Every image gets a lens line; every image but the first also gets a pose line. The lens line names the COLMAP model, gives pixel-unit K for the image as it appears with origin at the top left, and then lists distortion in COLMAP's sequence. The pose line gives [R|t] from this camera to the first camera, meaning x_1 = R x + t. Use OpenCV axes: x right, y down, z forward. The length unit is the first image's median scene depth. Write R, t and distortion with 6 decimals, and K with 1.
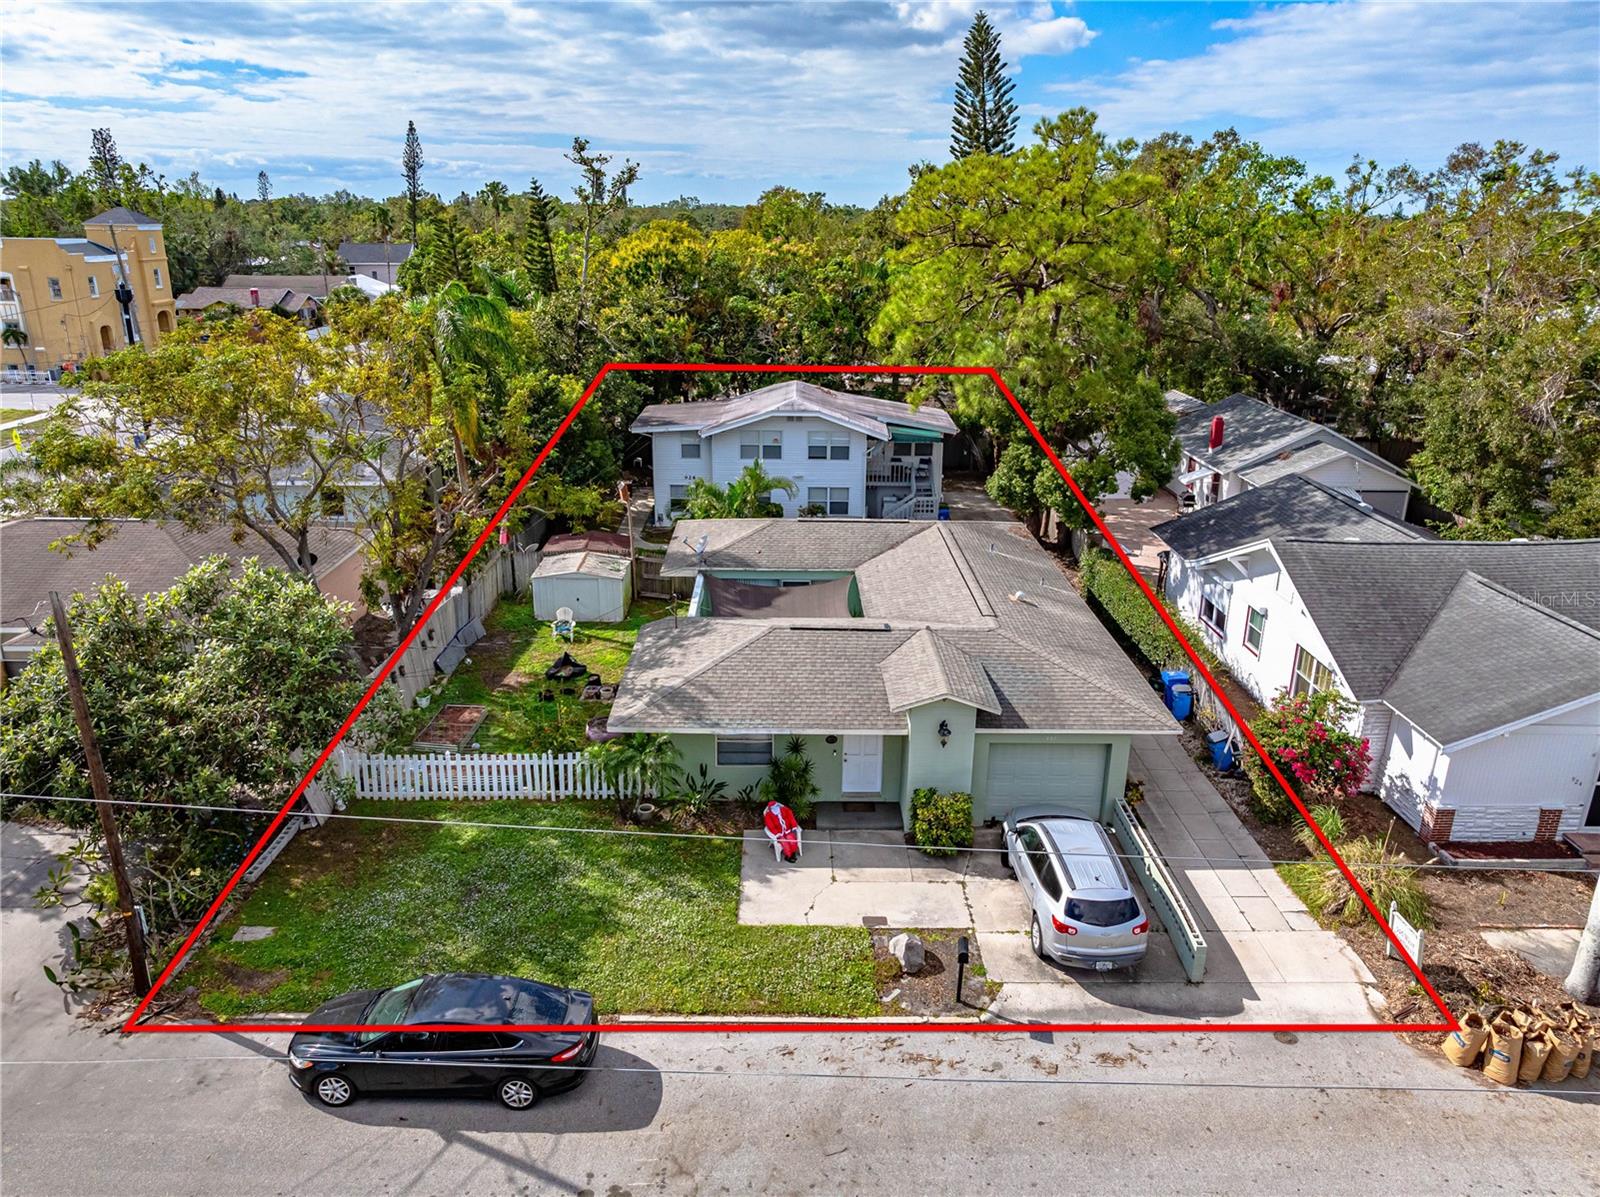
lens RADIAL K [[1097.5, 0, 800.0], [0, 1097.5, 598.5], [0, 0, 1]] dist [0.005983, -0.035396]
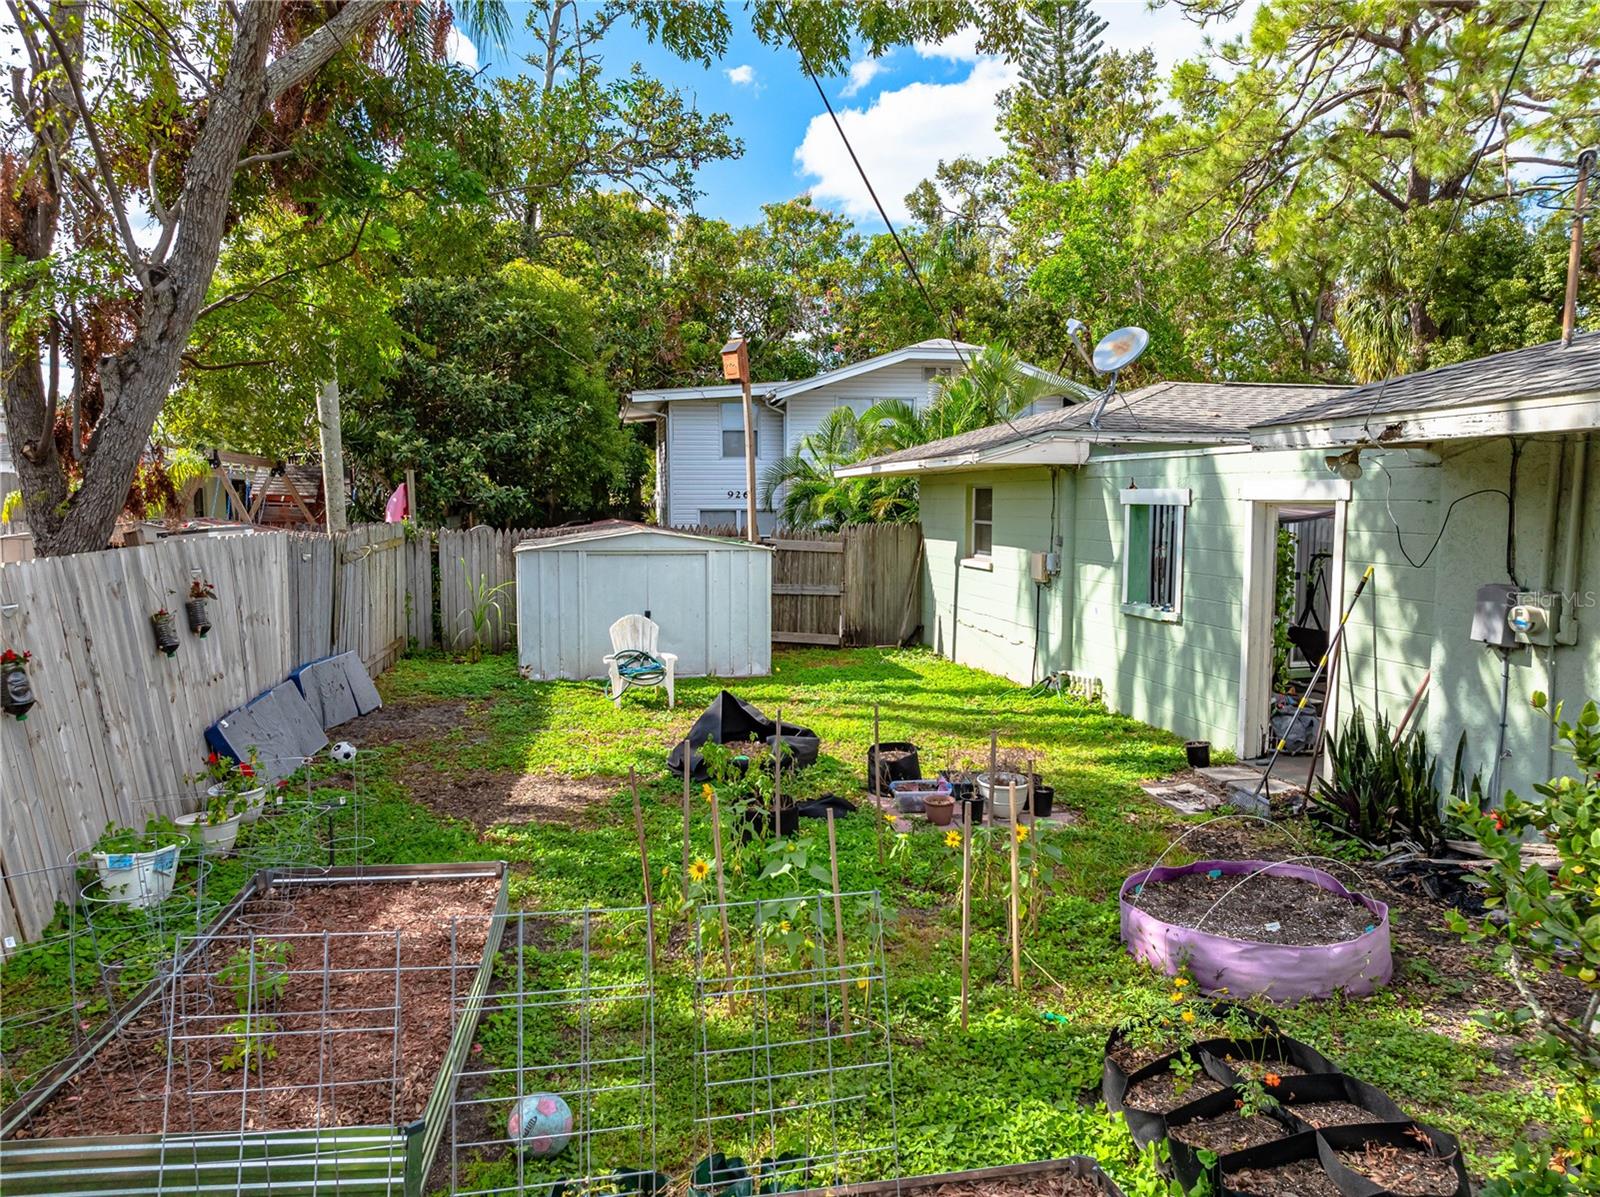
lens RADIAL K [[1134.7, 0, 800.0], [0, 1134.7, 598.5], [0, 0, 1]] dist [0.001052, 0.000435]
pose [[0.984851, -0.028724, 0.171007, -0.344437], [0.068299, 0.970722, -0.230291, 0.130115], [-0.159386, 0.238482, 0.957978, 1.025359]]
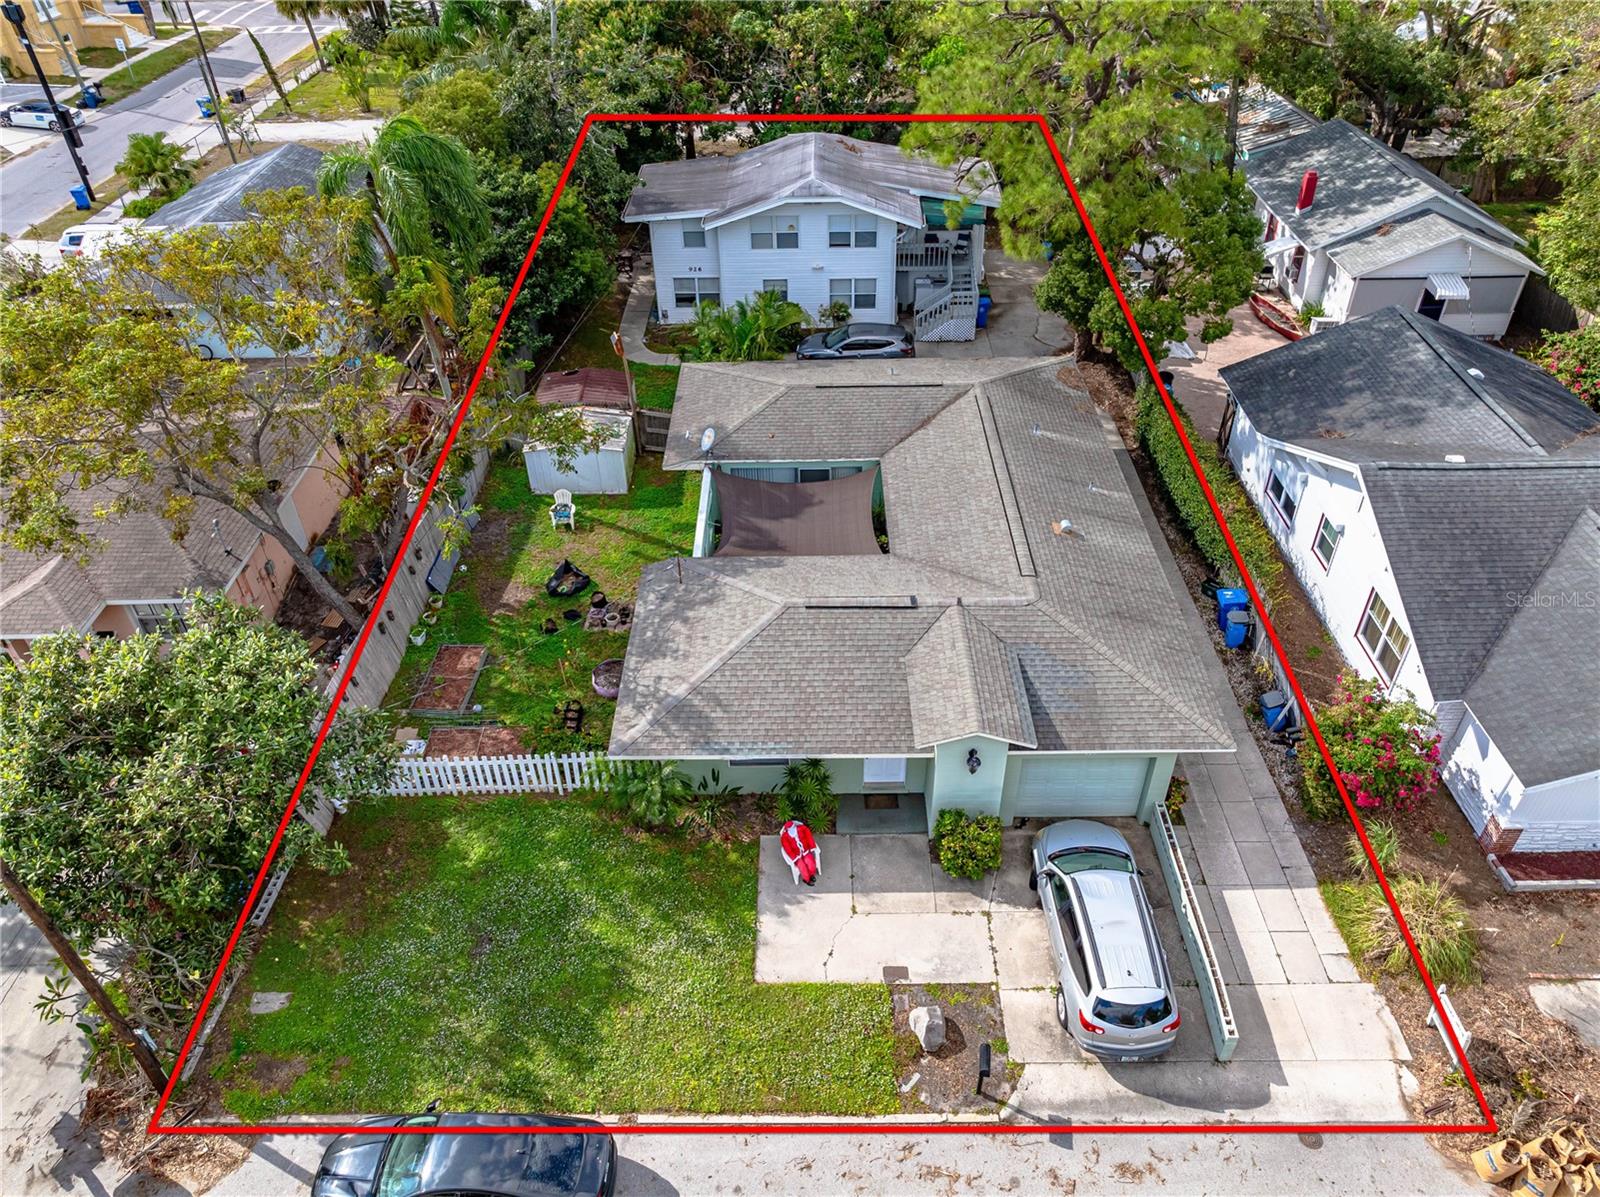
lens RADIAL K [[1101.3, 0, 800.0], [0, 1101.3, 598.5], [0, 0, 1]] dist [-0.010299, -0.000127]
pose [[0.999371, -0.013900, -0.032628, 0.018280], [0.023914, 0.943496, 0.330521, -0.314999], [0.026190, -0.331093, 0.943235, 0.173038]]
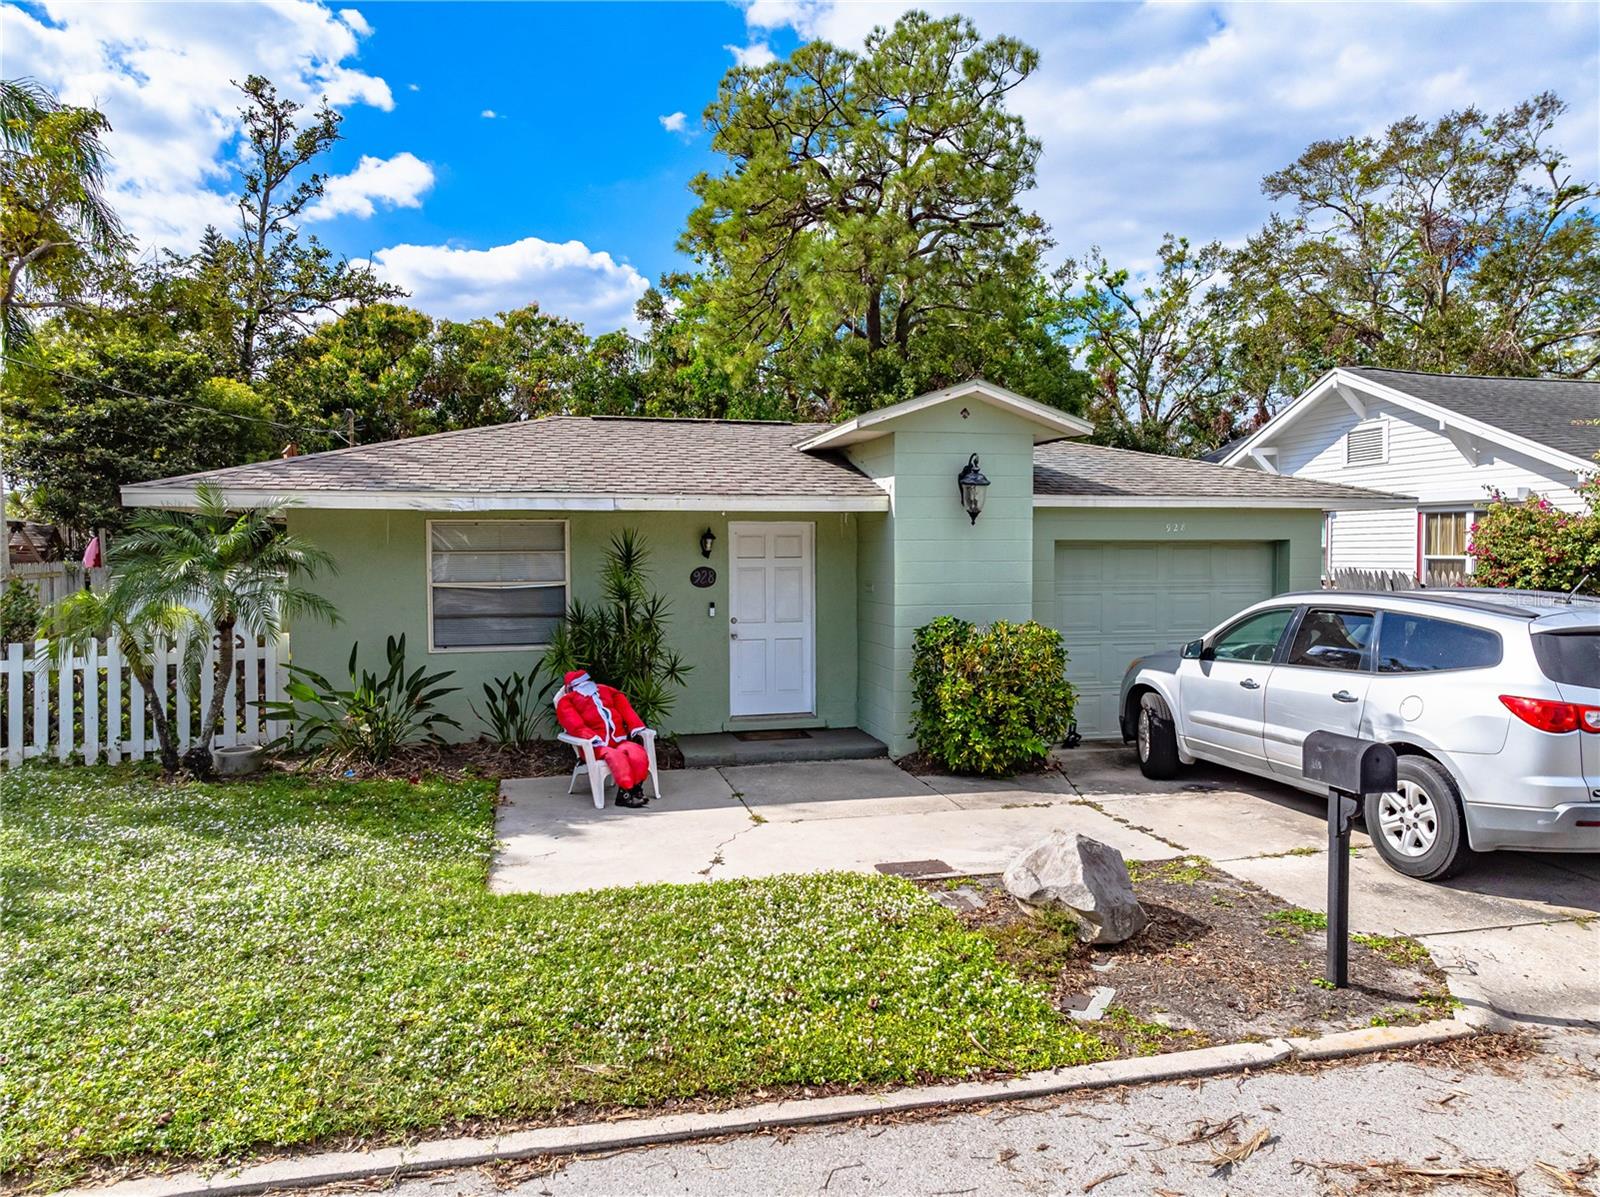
lens RADIAL K [[1109.2, 0, 800.0], [0, 1109.2, 598.5], [0, 0, 1]] dist [-0.003225, 0.000329]
pose [[0.974886, -0.027386, 0.221015, -0.034350], [0.086907, 0.960510, -0.264325, 0.276417], [-0.205048, 0.276895, 0.938768, 0.613596]]
